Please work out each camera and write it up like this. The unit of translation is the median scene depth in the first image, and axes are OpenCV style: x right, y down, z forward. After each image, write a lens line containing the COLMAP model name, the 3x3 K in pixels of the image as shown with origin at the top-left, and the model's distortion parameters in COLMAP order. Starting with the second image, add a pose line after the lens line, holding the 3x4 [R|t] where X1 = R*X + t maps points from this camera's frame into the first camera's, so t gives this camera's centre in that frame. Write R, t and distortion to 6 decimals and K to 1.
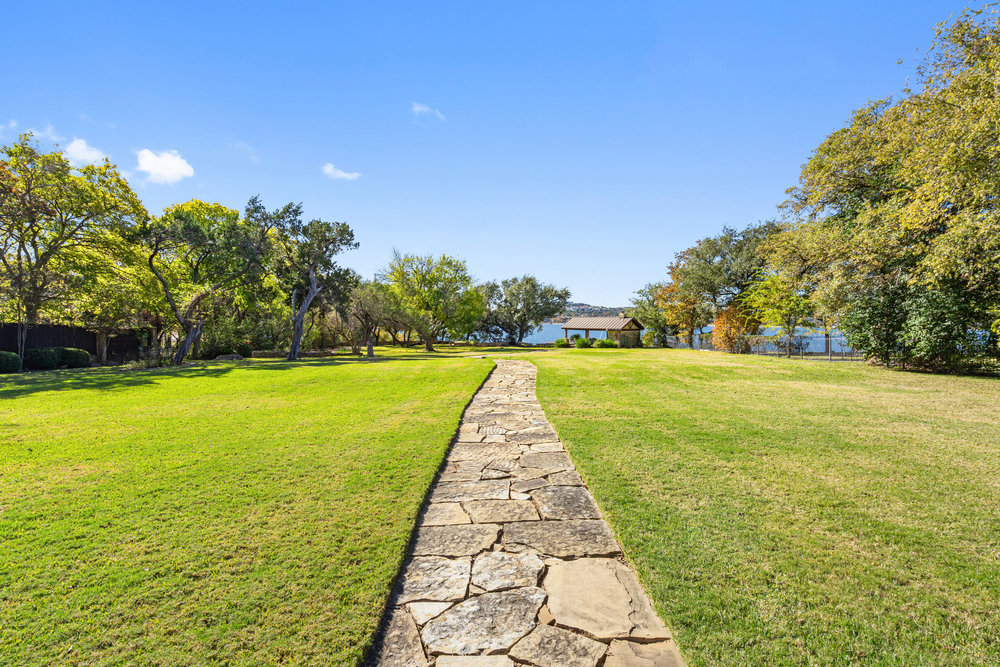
lens RADIAL K [[465.8, 0, 491.2], [0, 465.8, 328.3], [0, 0, 1]] dist [0.008685, 0.000174]
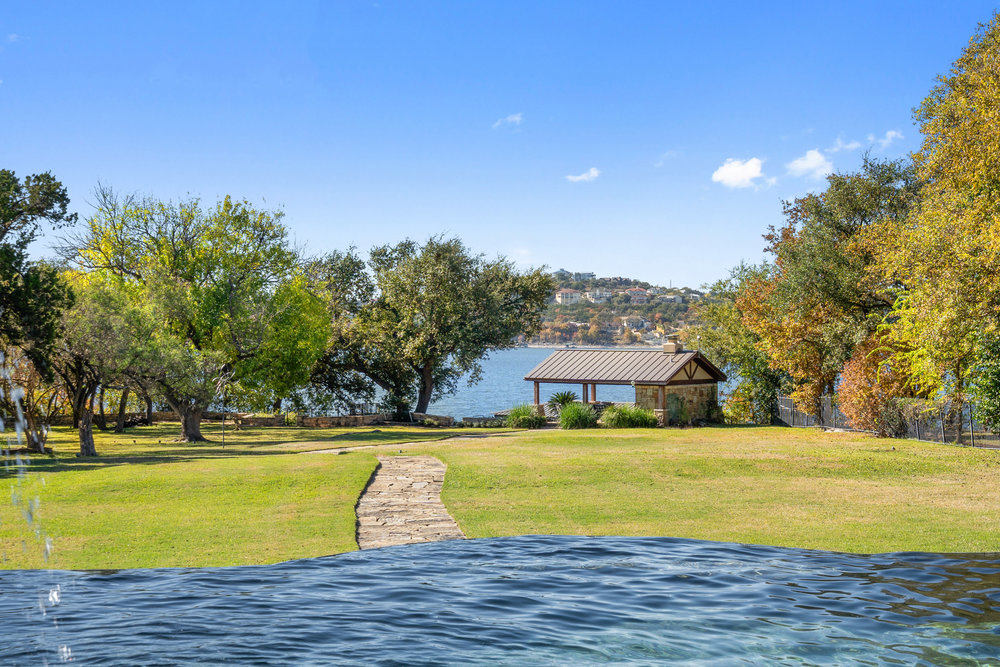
lens RADIAL K [[1507.8, 0, 500.0], [0, 1507.8, 333.5], [0, 0, 1]] dist [0.012874, 0.029028]
pose [[0.993531, -0.006182, 0.113392, -0.017145], [0.008435, 0.999776, -0.019400, -0.015168], [-0.113246, 0.020231, 0.993361, -0.295742]]
